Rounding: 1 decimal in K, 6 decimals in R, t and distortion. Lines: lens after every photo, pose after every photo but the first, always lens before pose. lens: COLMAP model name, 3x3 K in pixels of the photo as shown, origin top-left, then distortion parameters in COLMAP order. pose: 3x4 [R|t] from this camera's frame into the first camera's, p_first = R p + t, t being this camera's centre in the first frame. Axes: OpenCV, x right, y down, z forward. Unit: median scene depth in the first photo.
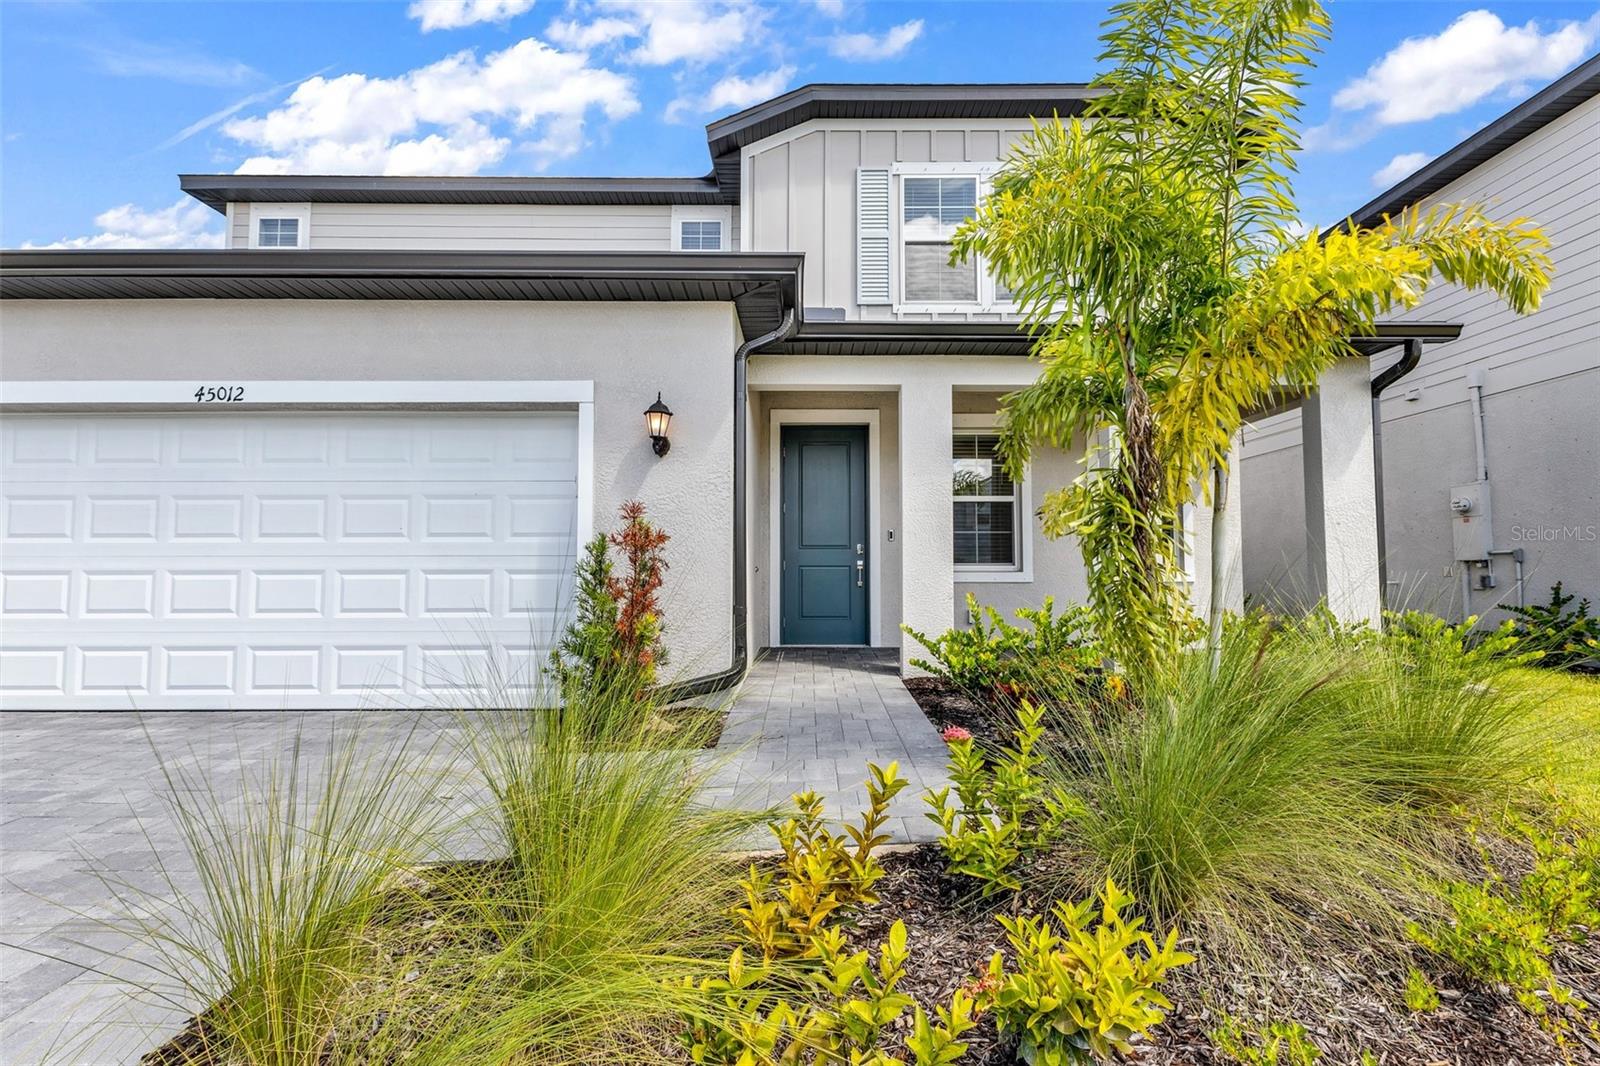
lens RADIAL K [[691.8, 0, 805.9], [0, 691.8, 535.3], [0, 0, 1]] dist [0.000085, 0.000028]
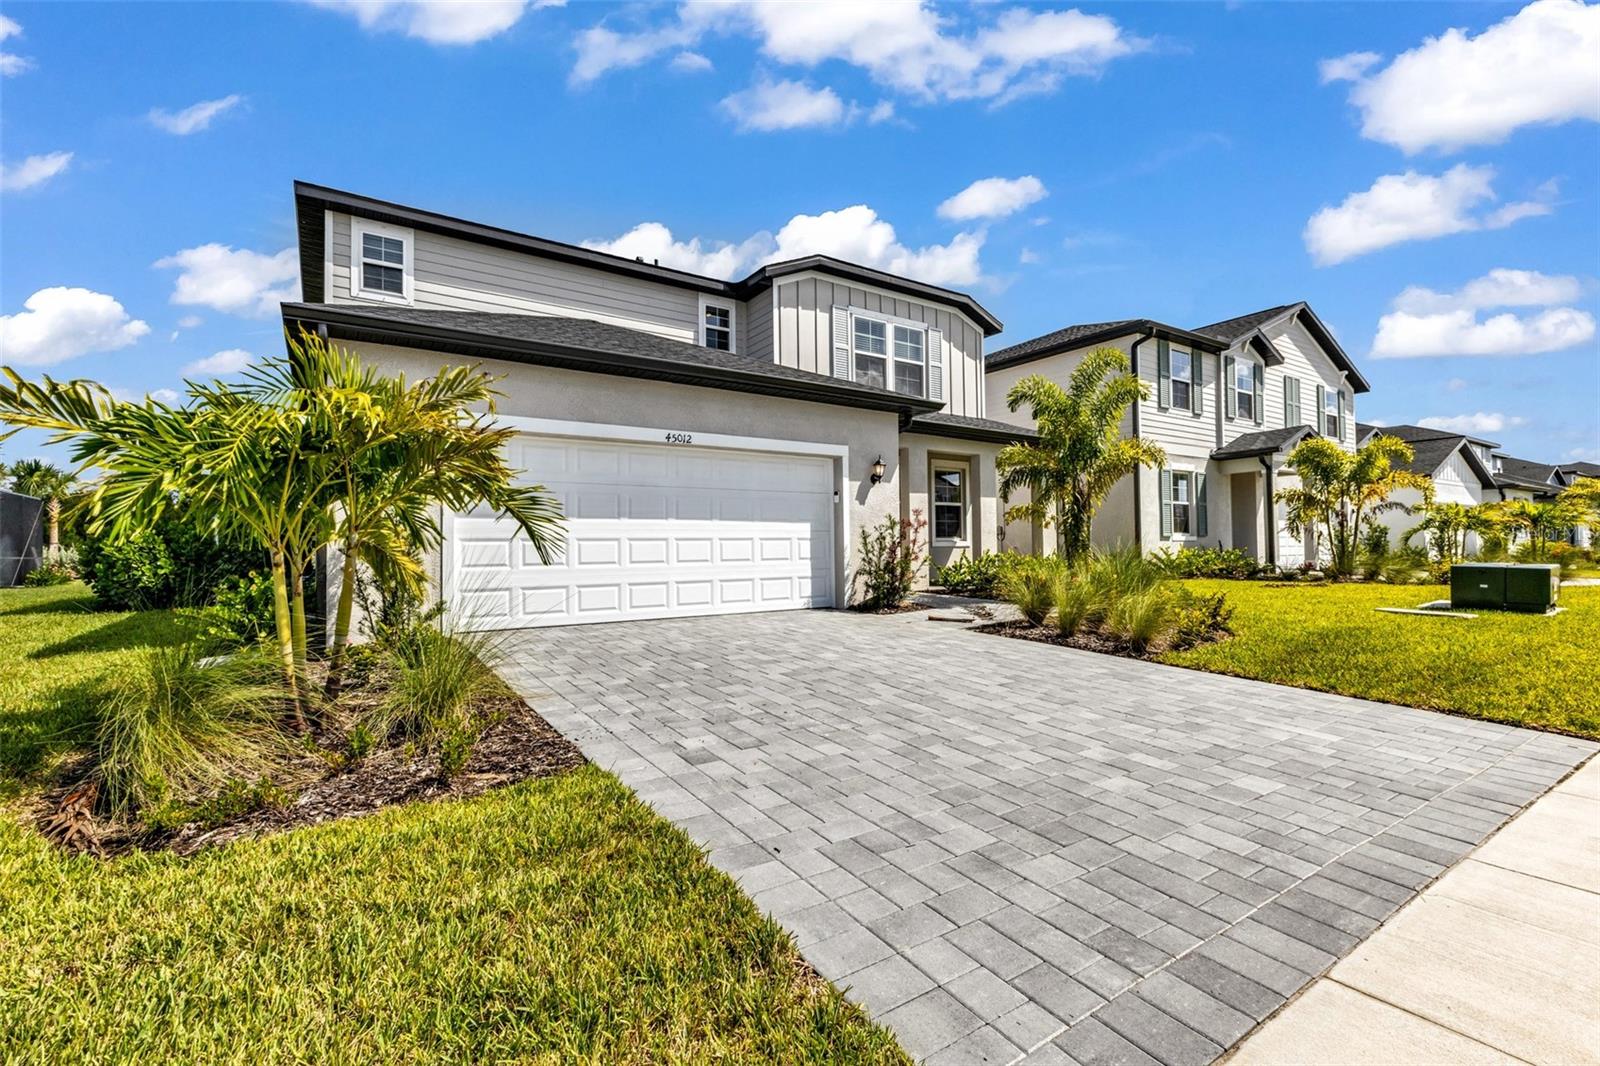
lens RADIAL K [[686.4, 0, 798.8], [0, 686.4, 525.0], [0, 0, 1]] dist [0.000088, -0.000003]
pose [[0.837275, 0.008182, 0.546720, -1.240992], [-0.014548, 0.999867, 0.007317, -0.002180], [-0.546588, -0.014080, 0.837283, -0.509933]]
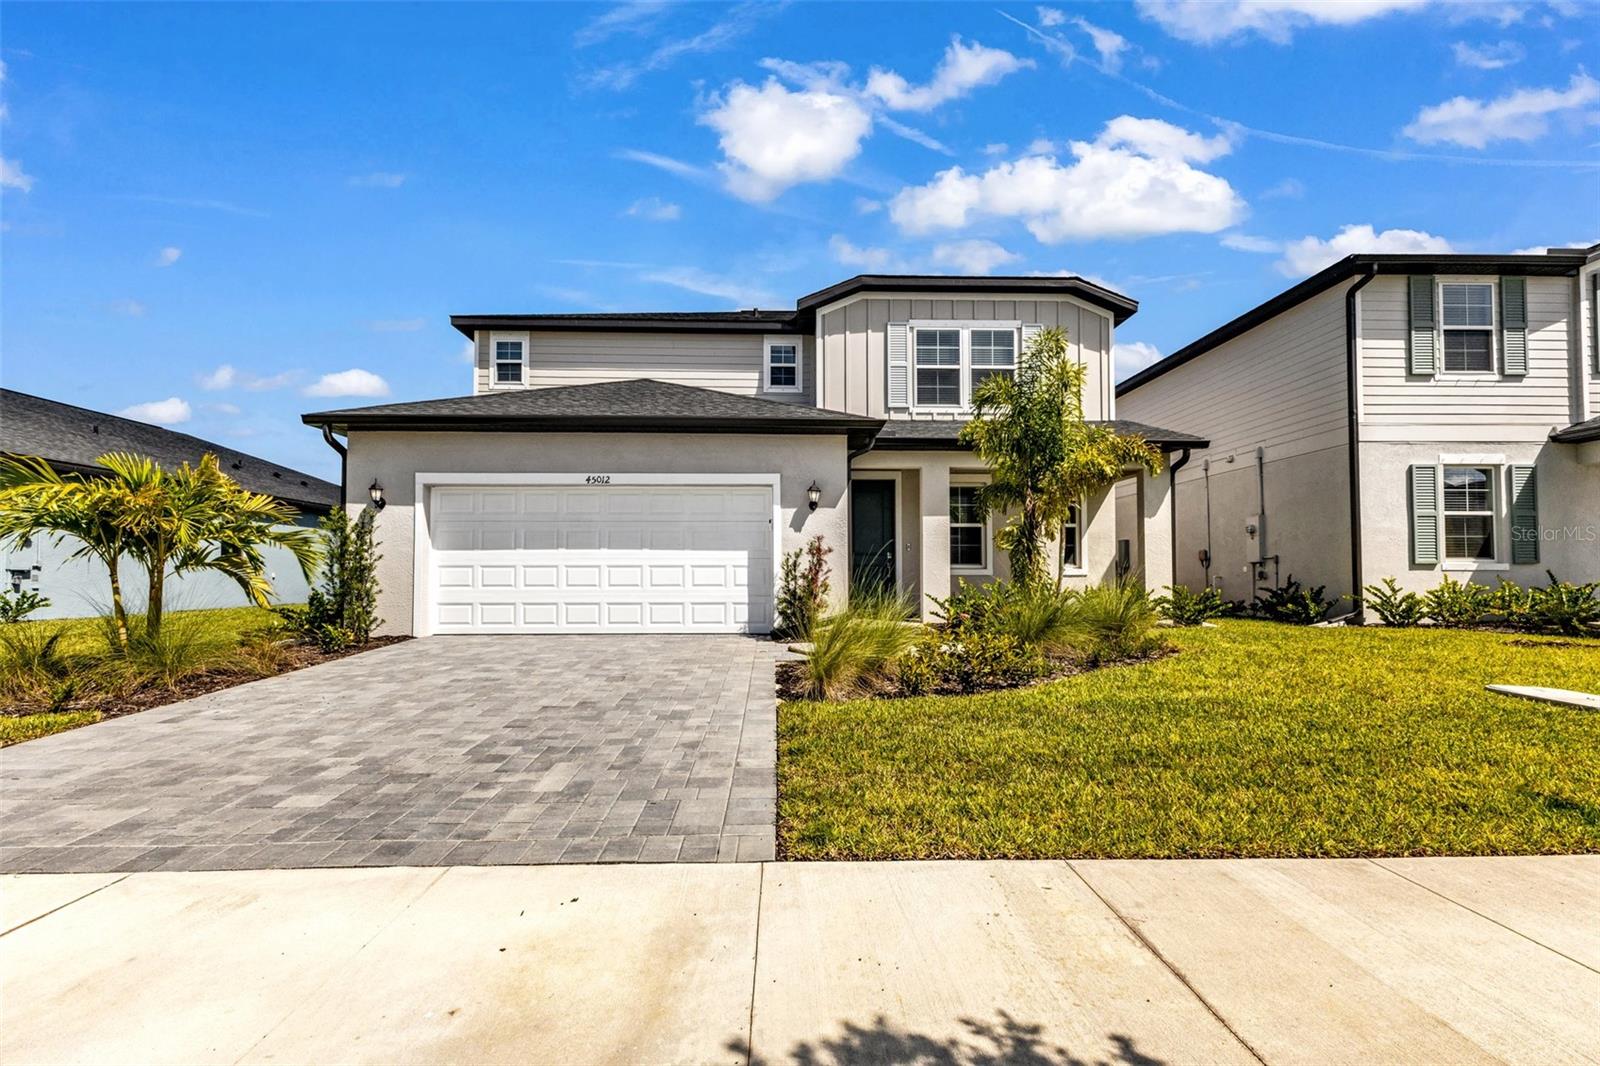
lens RADIAL K [[679.4, 0, 793.7], [0, 679.4, 553.2], [0, 0, 1]] dist [0.000420, -0.000025]
pose [[0.999754, -0.000902, 0.022163, -0.249558], [0.000551, 0.999874, 0.015842, -0.016040], [-0.022174, -0.015825, 0.999629, -0.829094]]
